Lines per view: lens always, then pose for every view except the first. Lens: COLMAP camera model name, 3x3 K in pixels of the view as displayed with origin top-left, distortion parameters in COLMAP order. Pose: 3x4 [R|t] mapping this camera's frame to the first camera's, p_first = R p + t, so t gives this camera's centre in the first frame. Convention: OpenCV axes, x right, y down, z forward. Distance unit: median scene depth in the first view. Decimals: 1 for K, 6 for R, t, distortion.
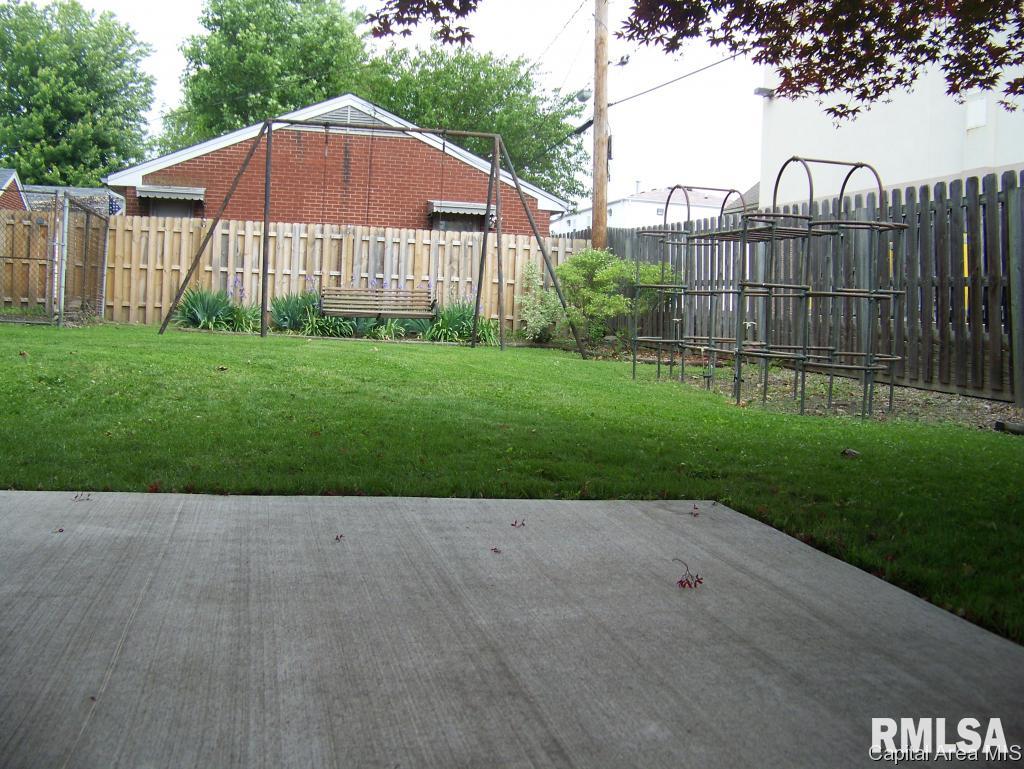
lens RADIAL K [[1099.6, 0, 509.2], [0, 1099.6, 364.7], [0, 0, 1]] dist [-0.276120, 0.392788]
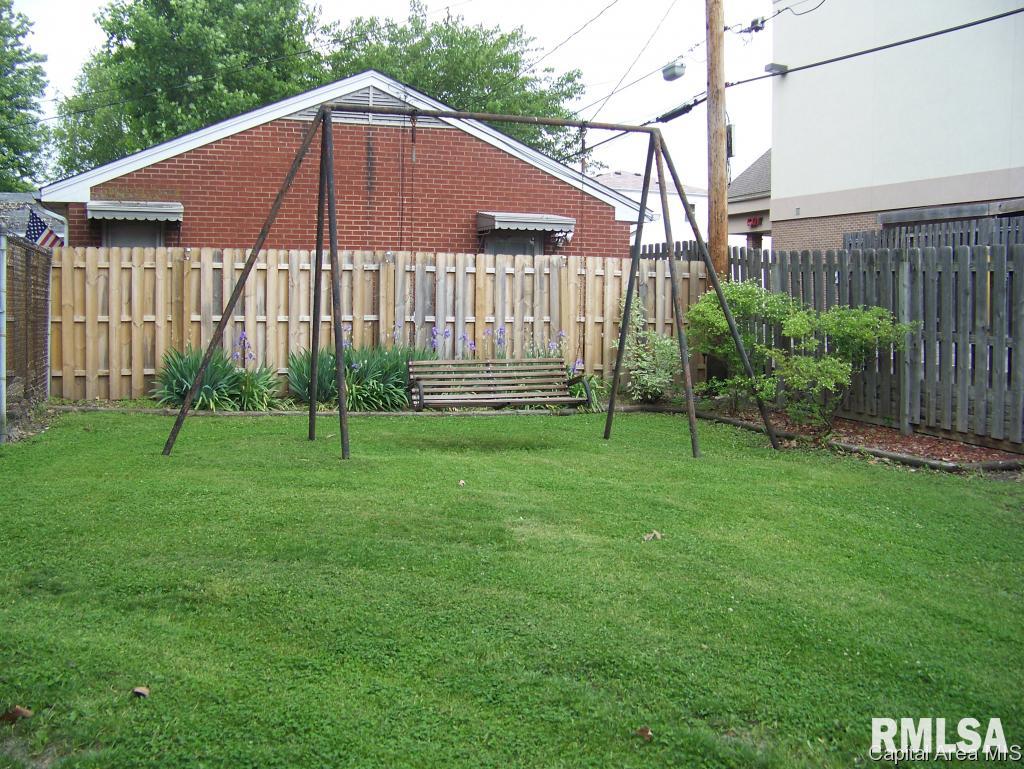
lens RADIAL K [[1099.6, 0, 509.2], [0, 1099.6, 364.7], [0, 0, 1]] dist [-0.276120, 0.392788]
pose [[0.994299, -0.034873, 0.100769, -0.141239], [0.033287, 0.999295, 0.017378, -0.061704], [-0.101304, -0.013924, 0.994758, 0.263569]]
